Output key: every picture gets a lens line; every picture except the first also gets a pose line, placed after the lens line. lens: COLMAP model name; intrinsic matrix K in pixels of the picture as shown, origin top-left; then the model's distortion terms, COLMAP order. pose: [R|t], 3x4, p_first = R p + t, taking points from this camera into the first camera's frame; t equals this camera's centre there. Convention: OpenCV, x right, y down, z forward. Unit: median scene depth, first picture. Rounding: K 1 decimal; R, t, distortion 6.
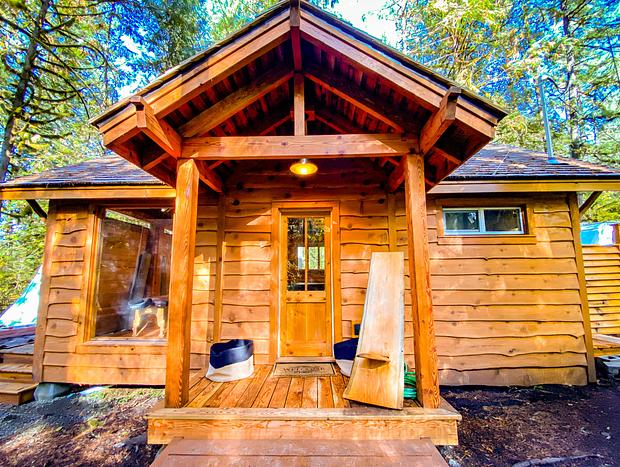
lens RADIAL K [[275.3, 0, 313.8], [0, 275.3, 235.9], [0, 0, 1]] dist [0.026102, -0.019844]
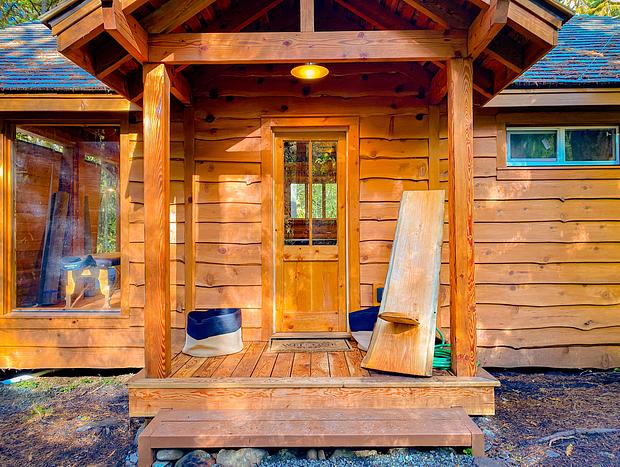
lens RADIAL K [[534.4, 0, 310.0], [0, 534.4, 233.5], [0, 0, 1]] dist [0.027023, -0.005191]
pose [[0.999954, 0.000633, 0.009586, -0.046601], [-0.001922, 0.990838, 0.135042, -0.017569], [-0.009413, -0.135054, 0.990793, -0.392989]]
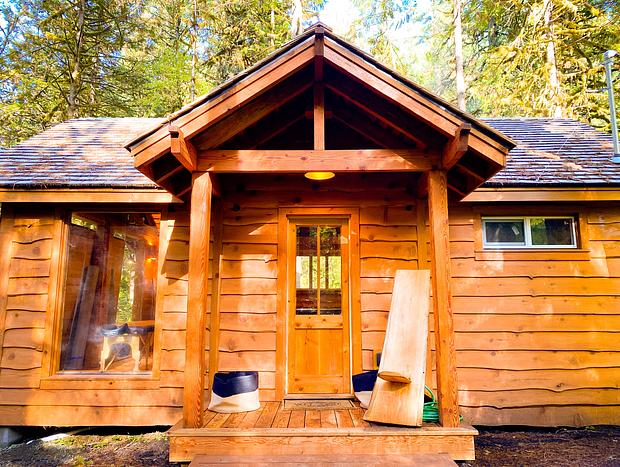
lens RADIAL K [[602.1, 0, 308.5], [0, 602.1, 206.0], [0, 0, 1]] dist [0.101869, -0.200187]
pose [[0.999814, 0.007772, 0.017666, -0.099965], [-0.007455, 0.999812, -0.017896, -0.100620], [-0.017802, 0.017761, 0.999684, -0.881016]]
